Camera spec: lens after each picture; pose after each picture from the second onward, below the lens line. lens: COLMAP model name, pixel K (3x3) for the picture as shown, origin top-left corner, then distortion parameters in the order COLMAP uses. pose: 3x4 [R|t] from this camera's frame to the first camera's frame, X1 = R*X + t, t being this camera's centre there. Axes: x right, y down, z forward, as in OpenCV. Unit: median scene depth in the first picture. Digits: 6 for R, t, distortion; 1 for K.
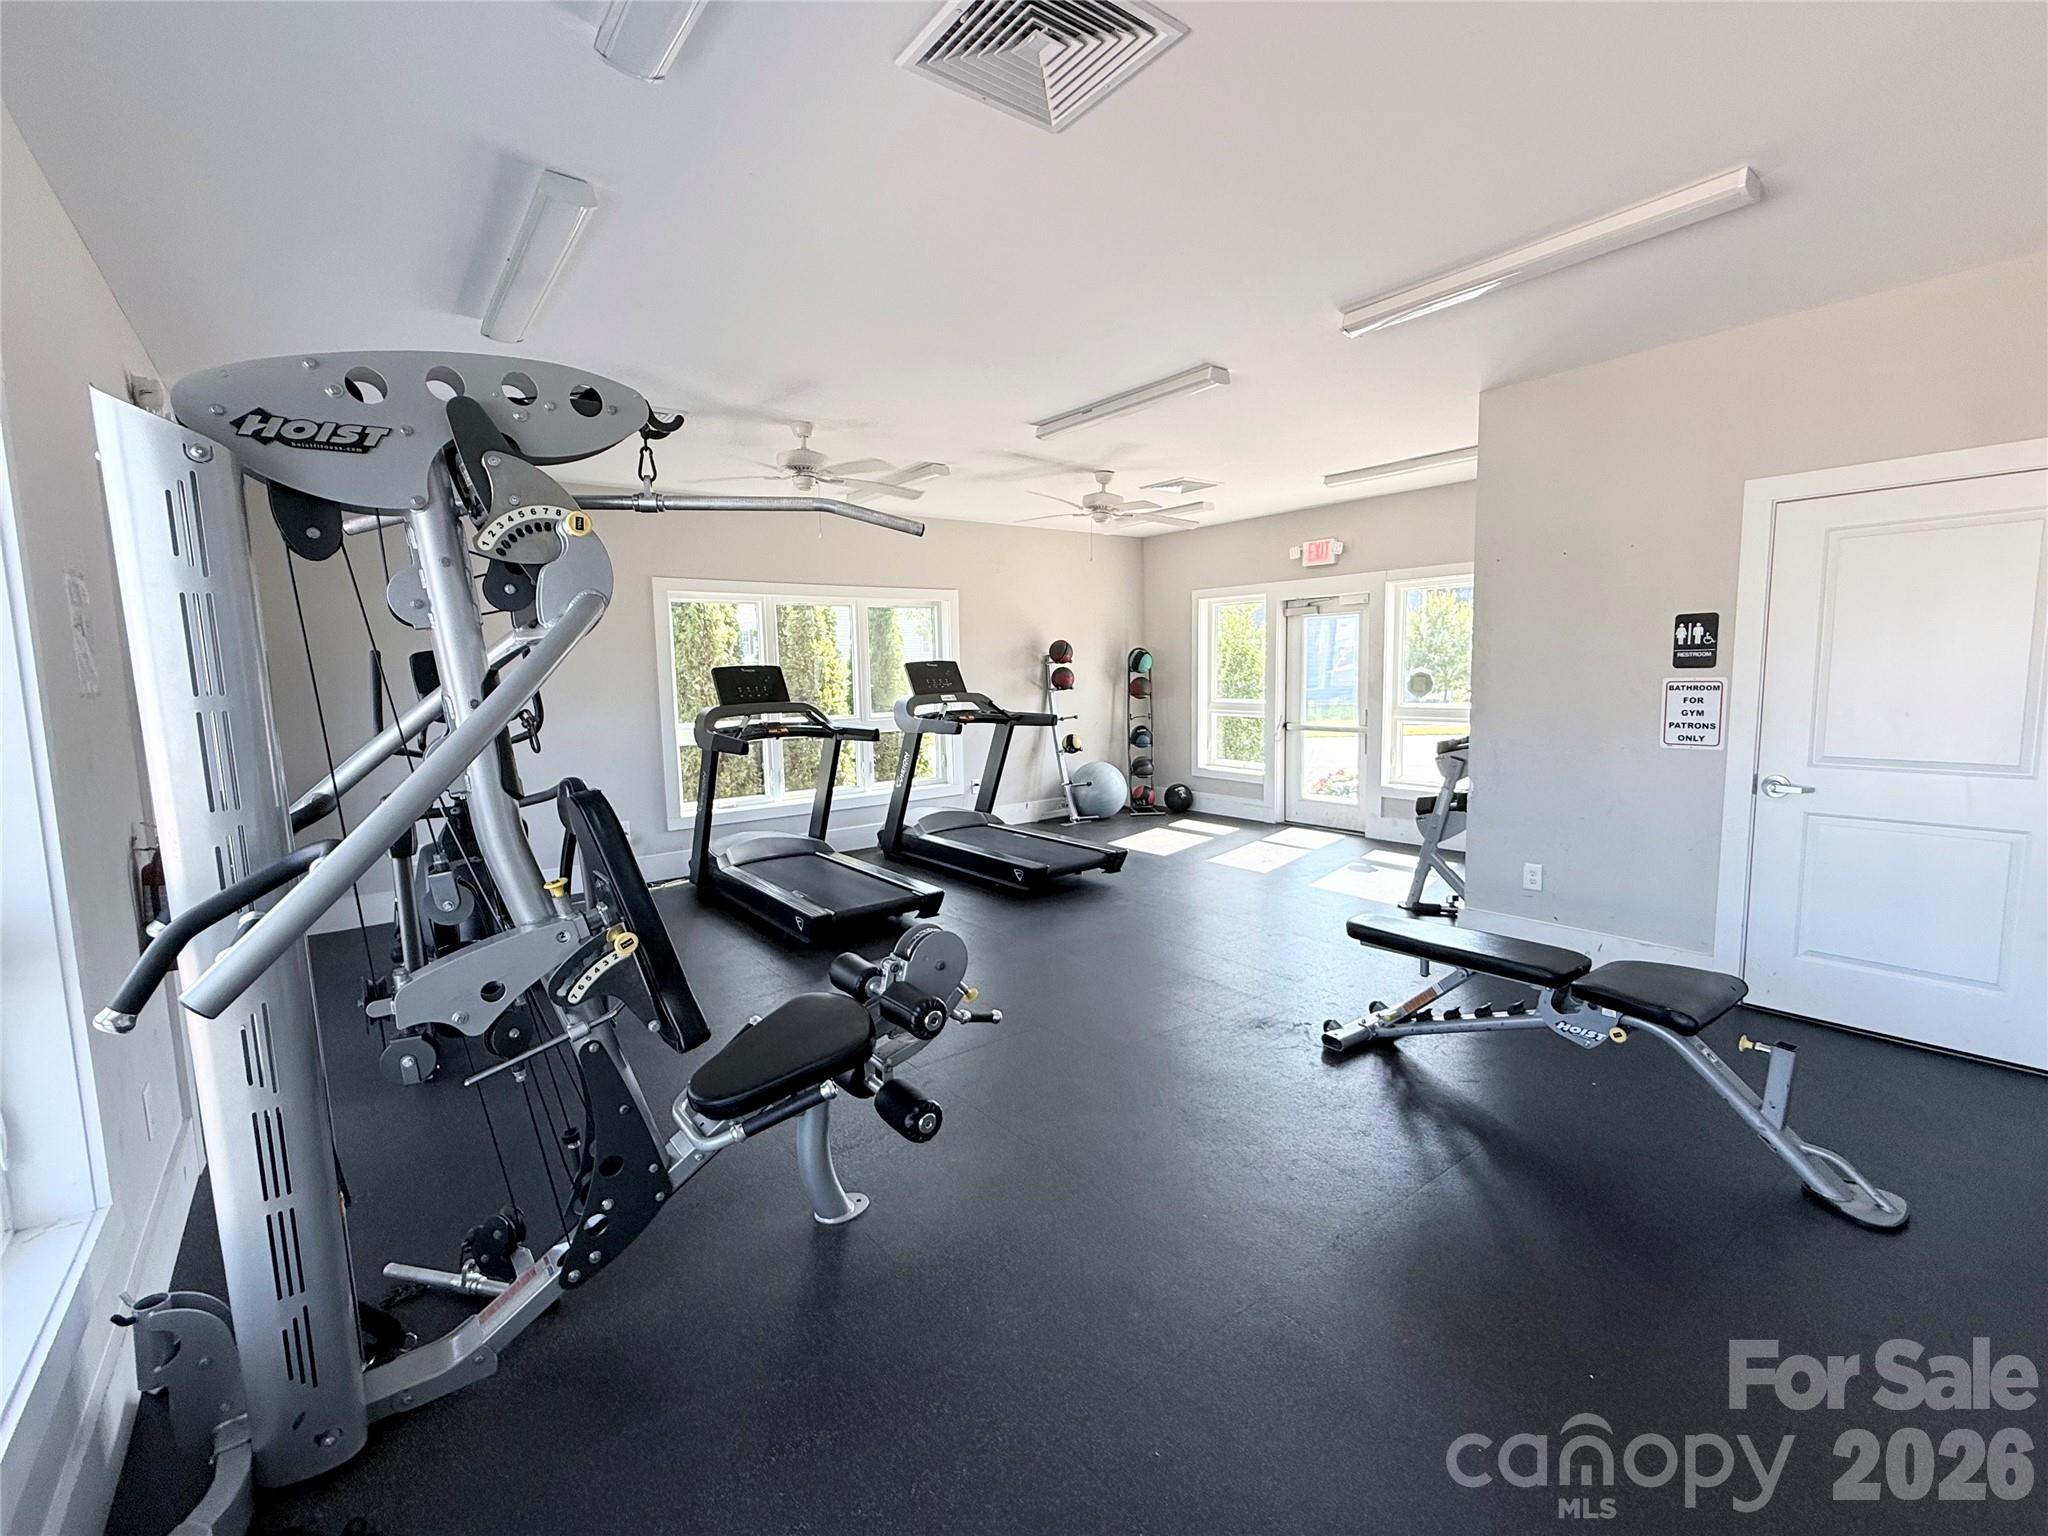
lens RADIAL K [[888.2, 0, 1024.0], [0, 888.2, 768.0], [0, 0, 1]] dist [-0.000035, -0.000031]
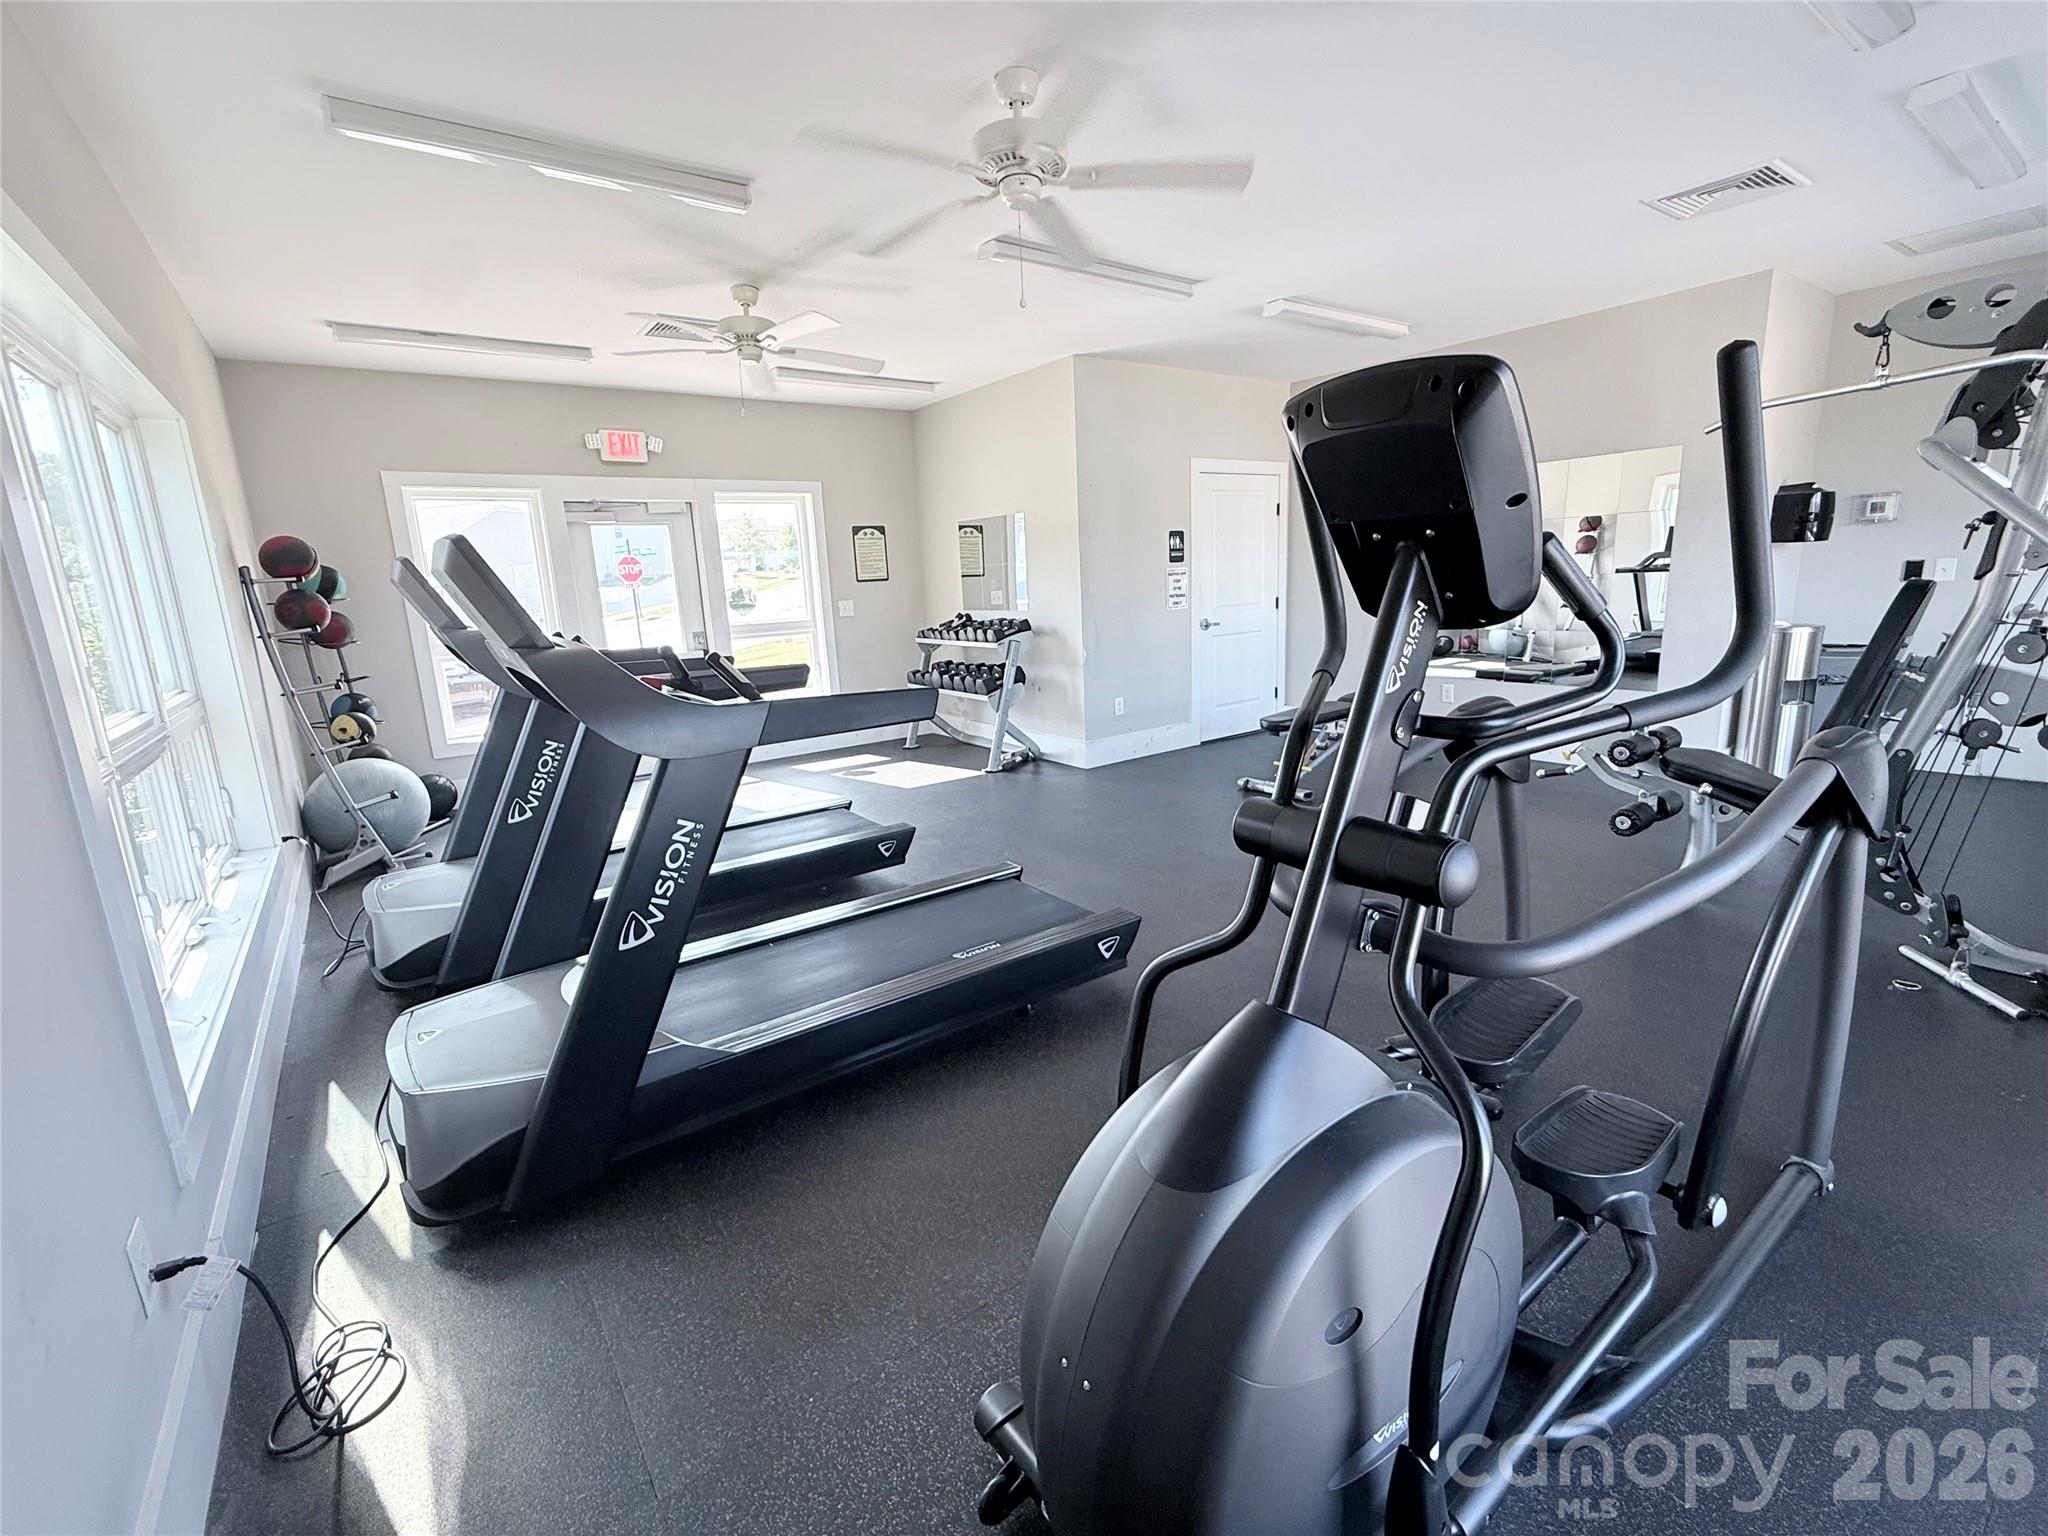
lens RADIAL K [[888.2, 0, 1024.0], [0, 888.2, 768.0], [0, 0, 1]] dist [-0.000035, -0.000031]
pose [[0.025698, -0.189774, 0.981491, -1.034765], [0.158330, 0.970196, 0.183444, -0.086378], [-0.987052, 0.150685, 0.054979, 1.239611]]
